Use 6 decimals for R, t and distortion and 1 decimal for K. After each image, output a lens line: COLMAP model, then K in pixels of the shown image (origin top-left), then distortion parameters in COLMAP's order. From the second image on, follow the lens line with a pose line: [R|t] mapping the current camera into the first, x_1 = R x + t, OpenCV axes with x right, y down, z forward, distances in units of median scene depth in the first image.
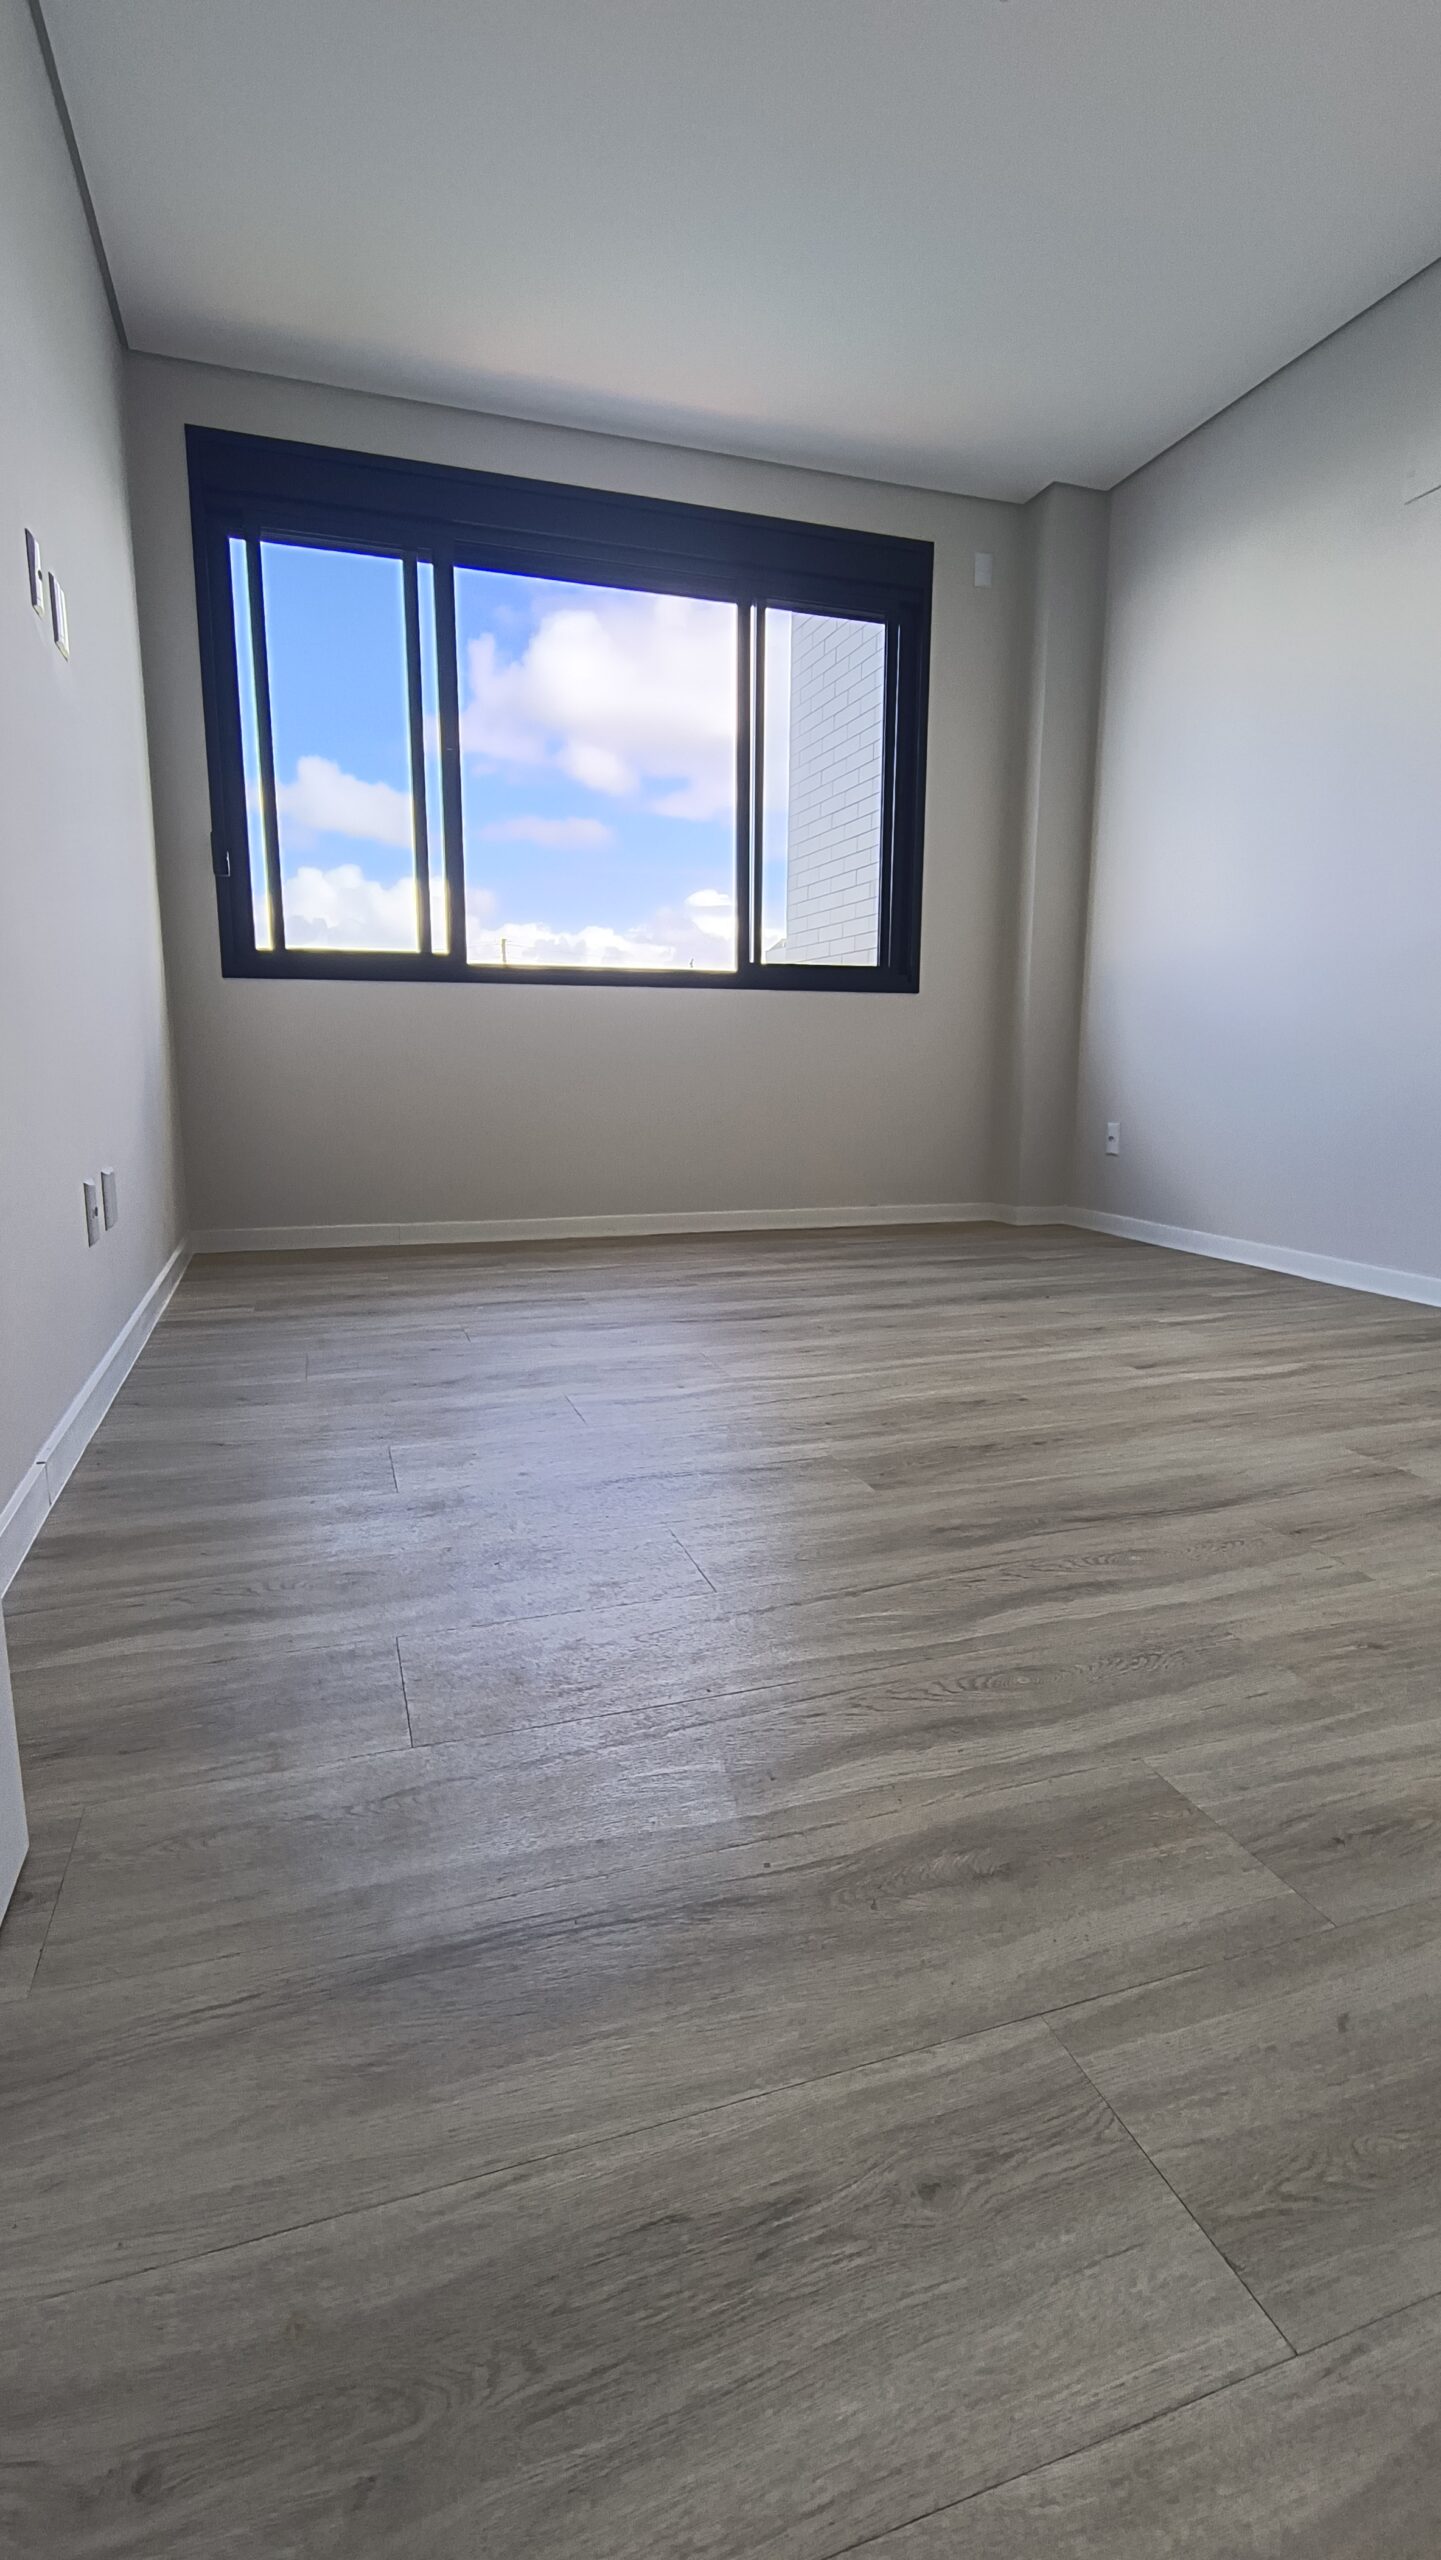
lens RADIAL K [[1164.4, 0, 704.4], [0, 1164.4, 1275.0], [0, 0, 1]] dist [0.001410, -0.004003]
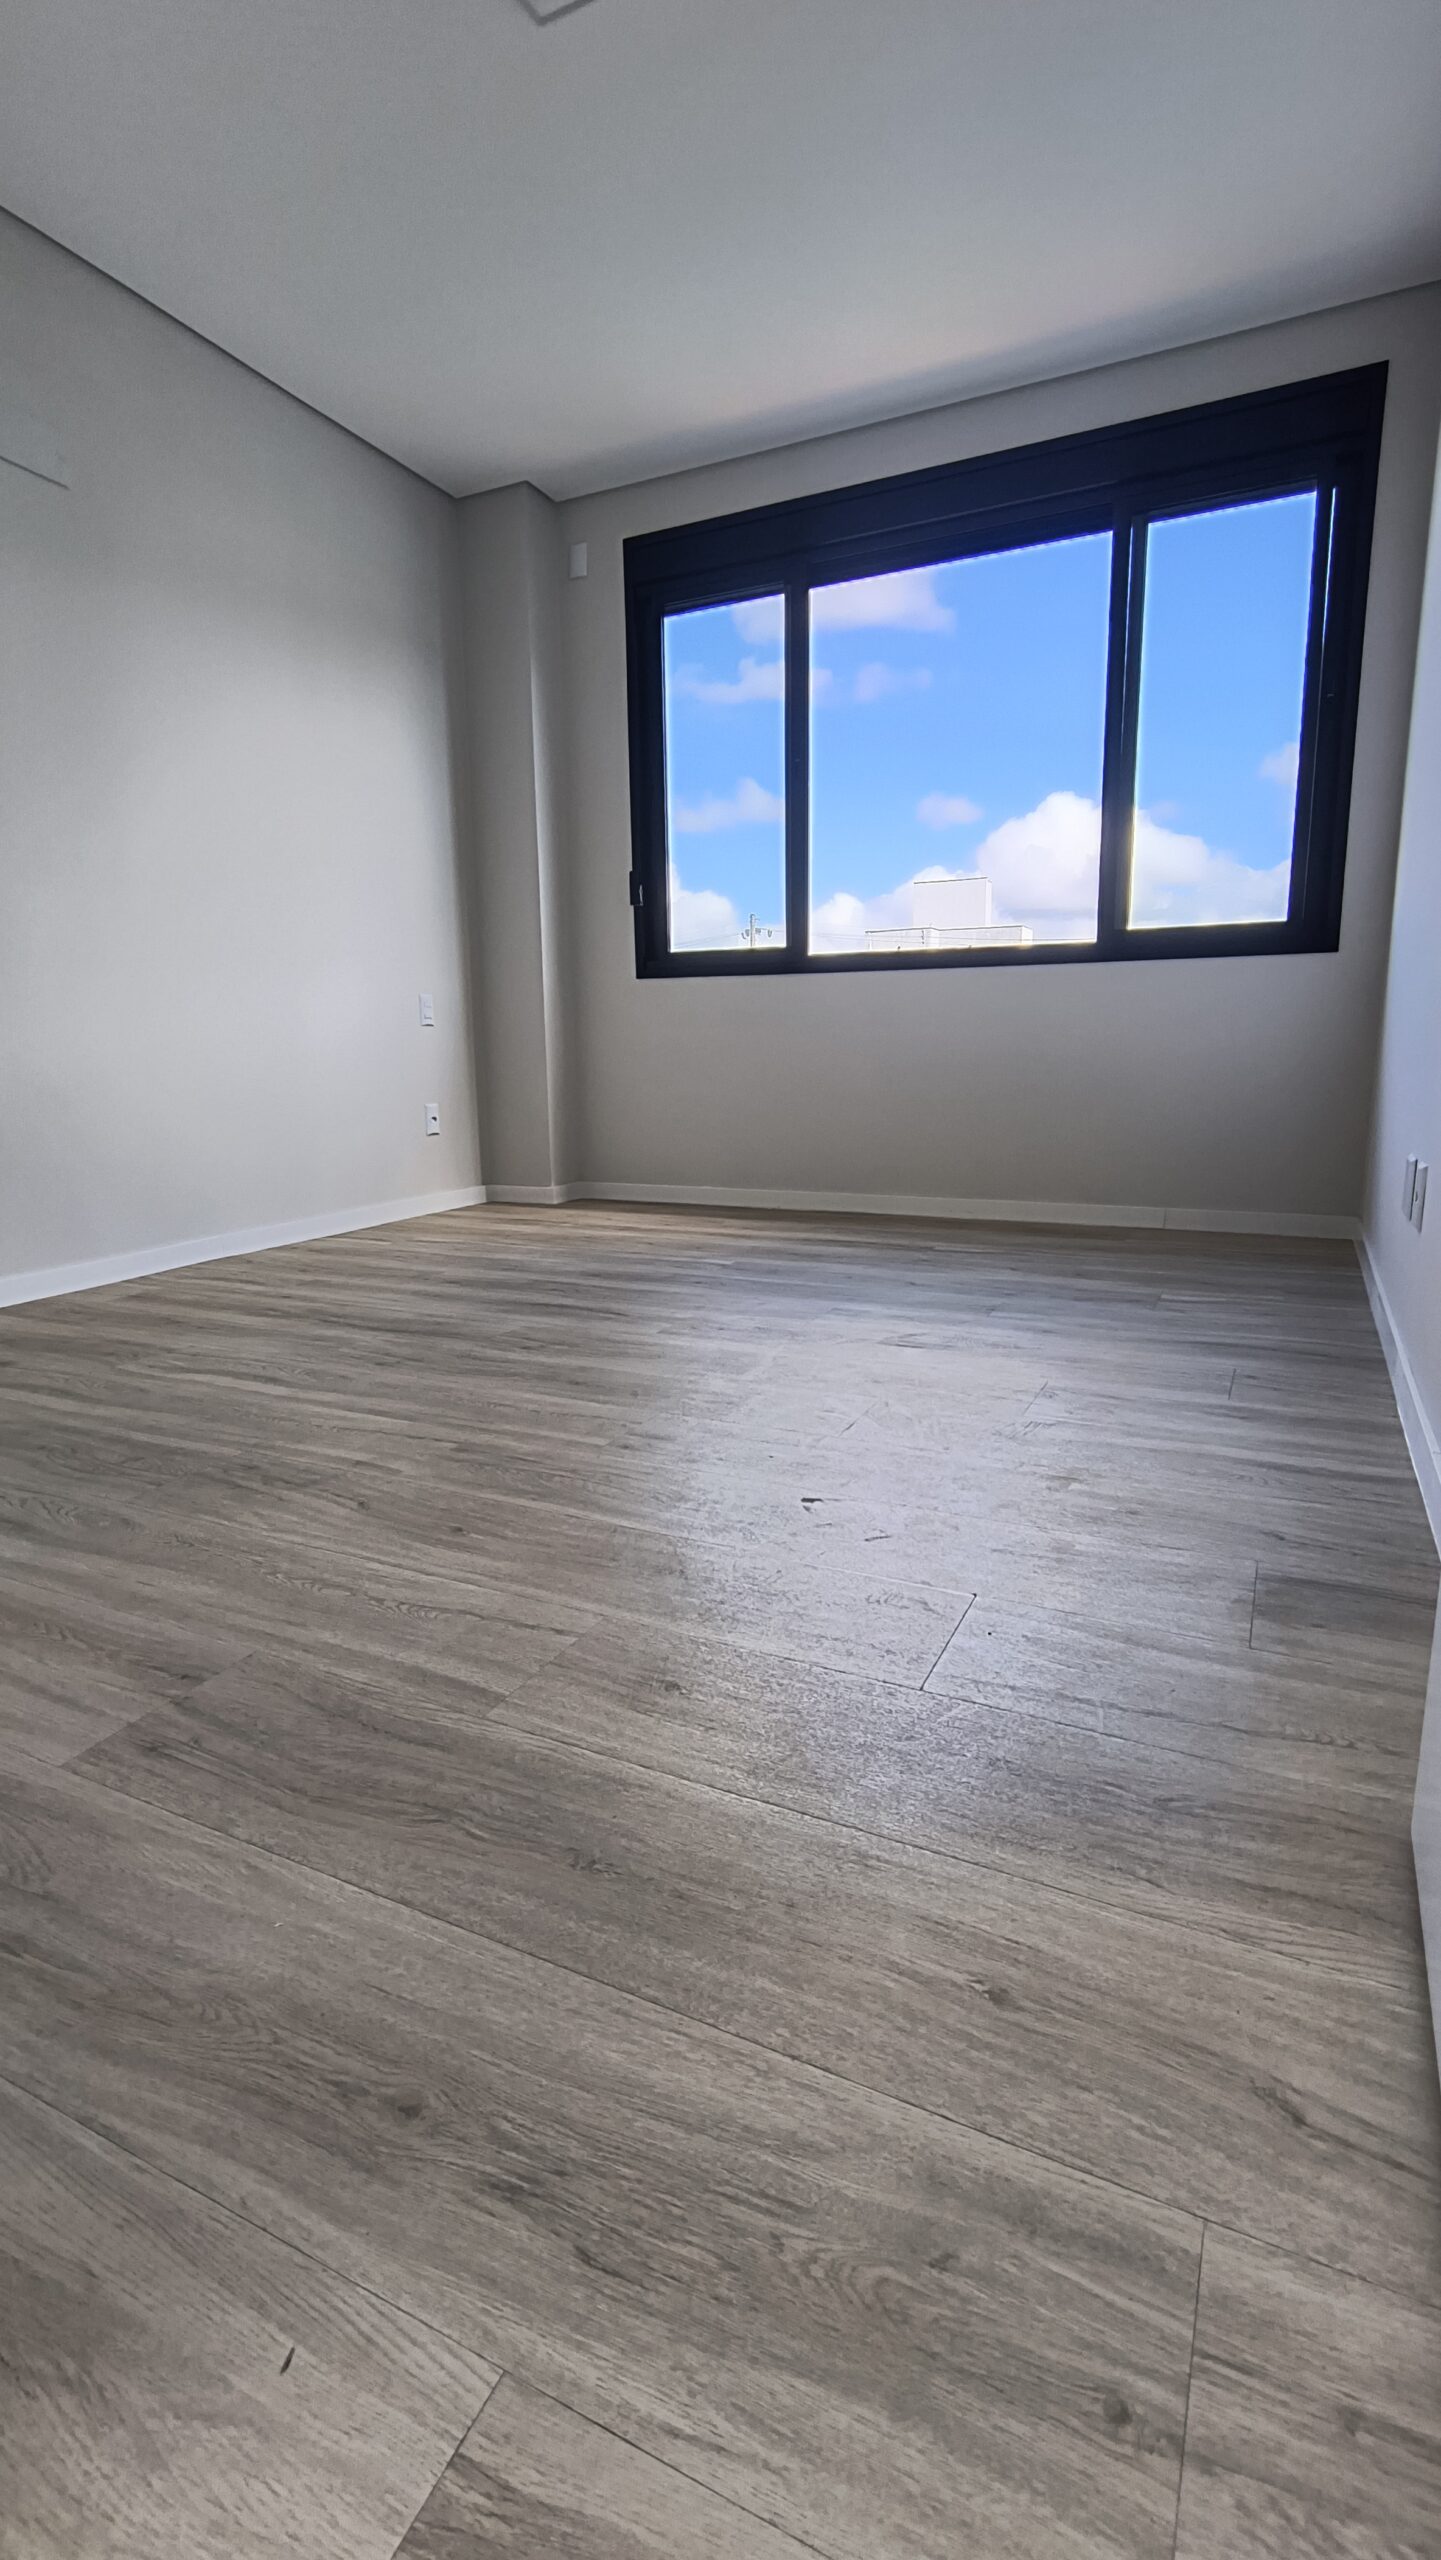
lens RADIAL K [[1164.4, 0, 704.4], [0, 1164.4, 1275.0], [0, 0, 1]] dist [0.001410, -0.004003]
pose [[-0.708897, -0.134302, 0.692407, -0.690695], [0.135431, 0.937517, 0.320501, -0.254564], [-0.692187, 0.320976, -0.646414, 1.378342]]
